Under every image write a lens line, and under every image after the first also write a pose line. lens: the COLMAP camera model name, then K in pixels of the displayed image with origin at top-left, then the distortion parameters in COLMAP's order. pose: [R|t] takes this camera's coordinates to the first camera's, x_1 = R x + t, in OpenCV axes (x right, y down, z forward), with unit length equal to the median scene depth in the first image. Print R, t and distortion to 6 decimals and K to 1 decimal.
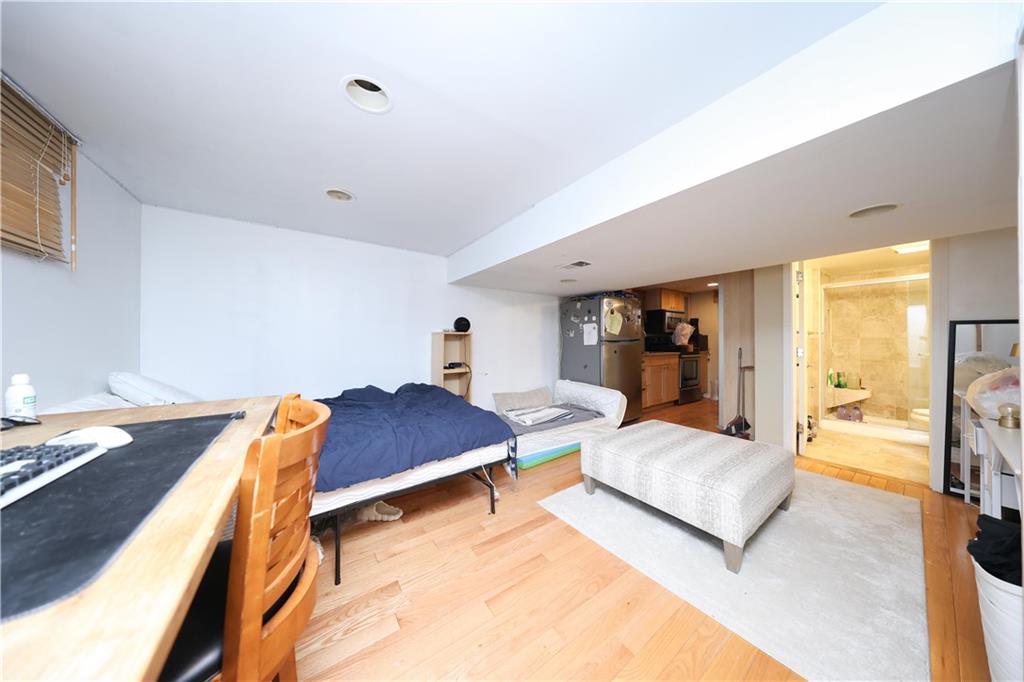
lens RADIAL K [[300.1, 0, 513.1], [0, 300.1, 335.3], [0, 0, 1]] dist [0.000040, 0.000000]
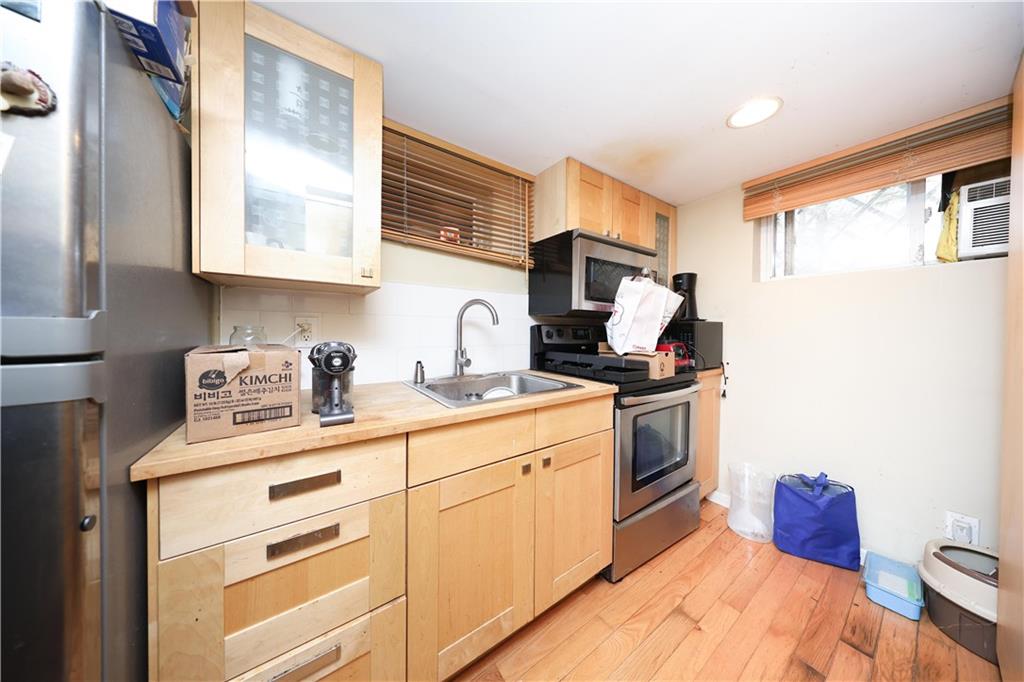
lens RADIAL K [[300.1, 0, 513.1], [0, 300.1, 335.3], [0, 0, 1]] dist [0.000040, 0.000000]
pose [[0.999816, -0.003720, -0.018819, 0.446129], [0.004054, 0.999834, 0.017748, 0.008593], [0.018750, -0.017821, 0.999665, 0.701096]]
